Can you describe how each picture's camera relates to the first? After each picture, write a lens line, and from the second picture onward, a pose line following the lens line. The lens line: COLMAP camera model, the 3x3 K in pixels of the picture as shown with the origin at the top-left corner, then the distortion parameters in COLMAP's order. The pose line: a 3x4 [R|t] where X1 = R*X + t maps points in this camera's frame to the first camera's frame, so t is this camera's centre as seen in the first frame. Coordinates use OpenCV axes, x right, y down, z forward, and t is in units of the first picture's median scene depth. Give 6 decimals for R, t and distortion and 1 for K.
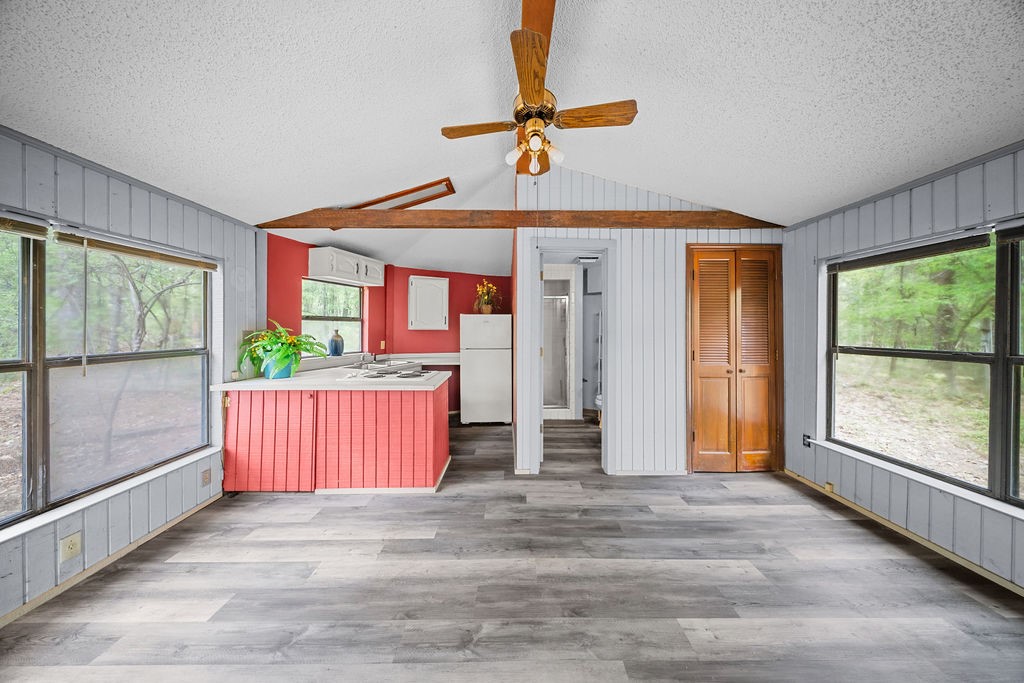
lens RADIAL K [[302.5, 0, 515.3], [0, 302.5, 330.2], [0, 0, 1]] dist [0.008128, -0.003668]
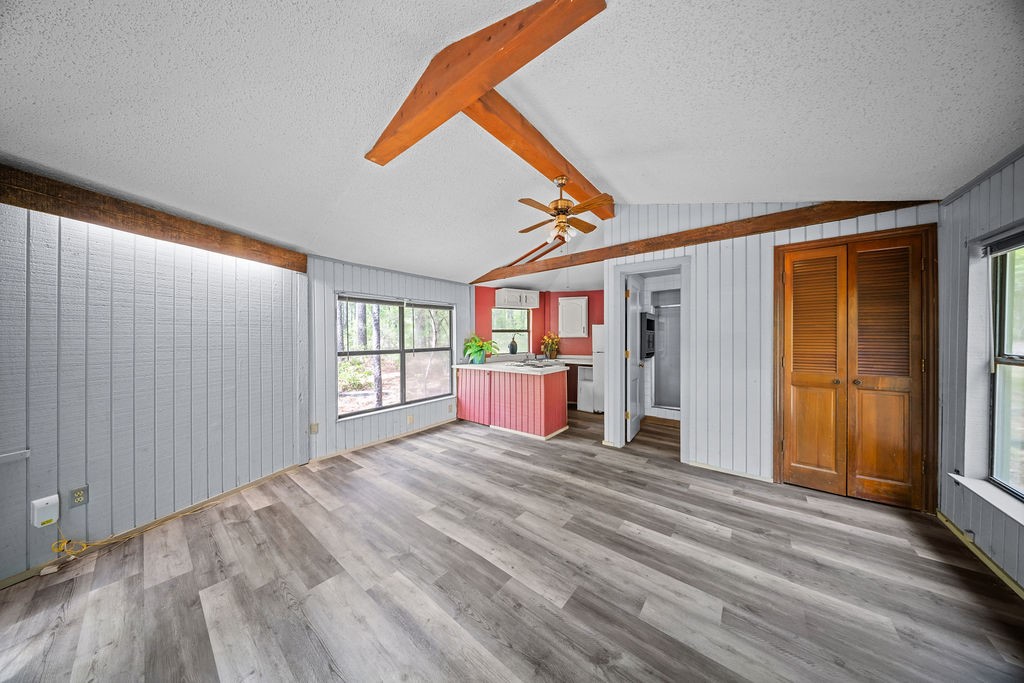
lens RADIAL K [[300.5, 0, 514.3], [0, 300.5, 338.2], [0, 0, 1]] dist [0.008076, -0.003661]
pose [[0.777564, -0.006927, -0.628766, 0.619452], [0.008327, 0.999965, -0.000719, 0.002702], [0.628749, -0.004676, 0.777594, -0.328165]]
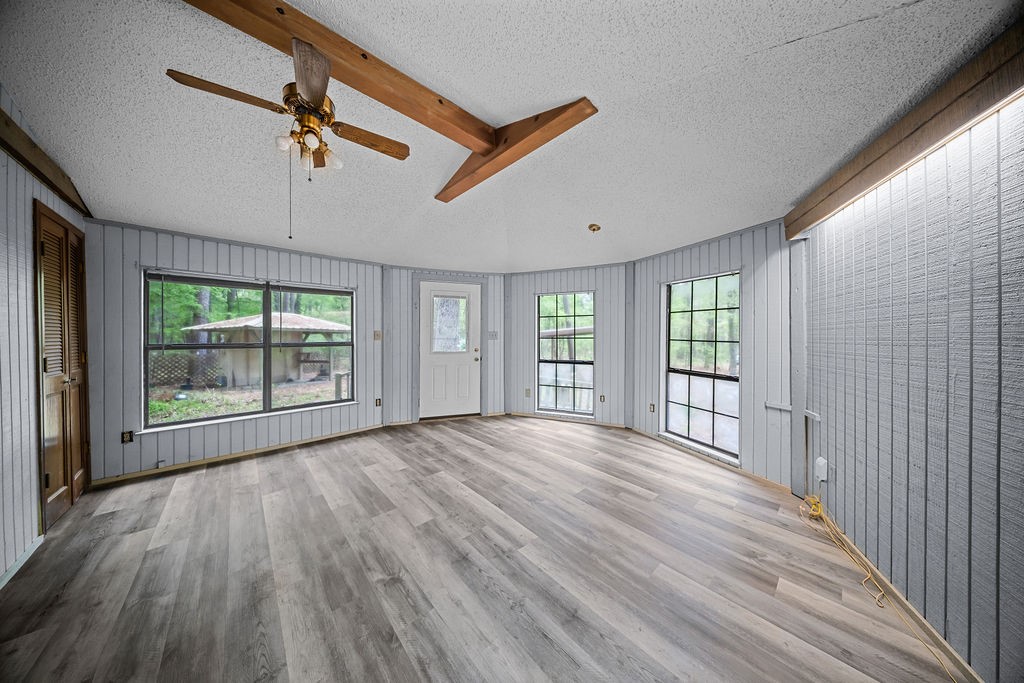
lens RADIAL K [[300.5, 0, 514.3], [0, 300.5, 338.2], [0, 0, 1]] dist [0.008076, -0.003661]
pose [[-0.674436, -0.010487, 0.738259, -0.741991], [-0.002933, 0.999929, 0.011525, 0.013446], [-0.738328, 0.005607, -0.674419, 0.782132]]
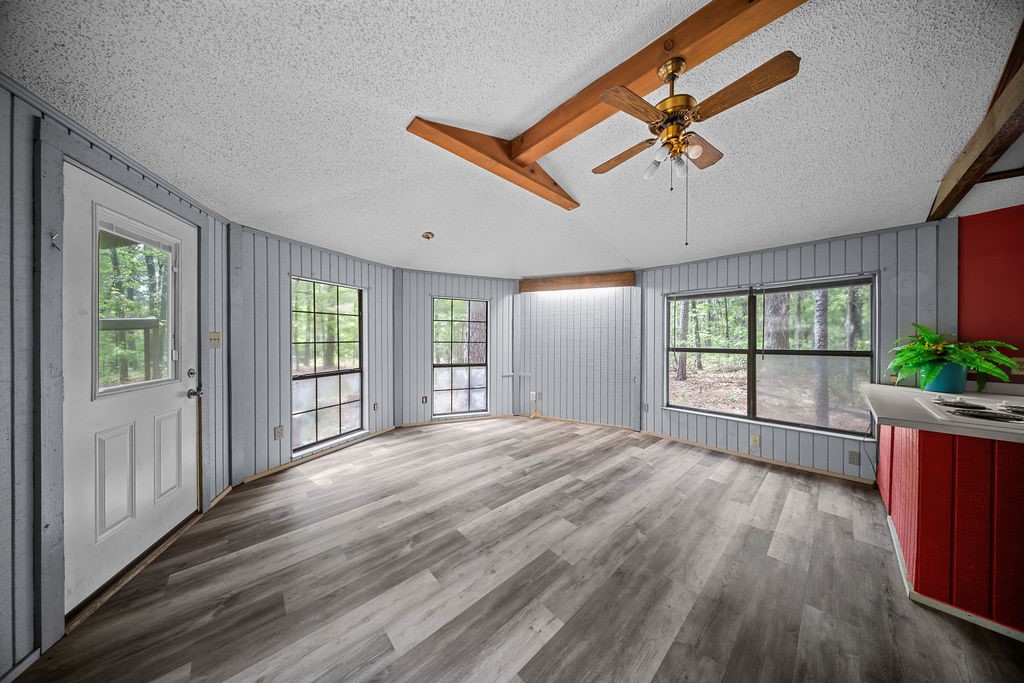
lens RADIAL K [[300.5, 0, 514.3], [0, 300.5, 338.2], [0, 0, 1]] dist [0.008076, -0.003661]
pose [[-0.736442, 0.000444, -0.676500, 0.760593], [-0.002202, 0.999993, 0.003053, 0.007342], [0.676497, 0.003738, -0.736436, 0.930285]]
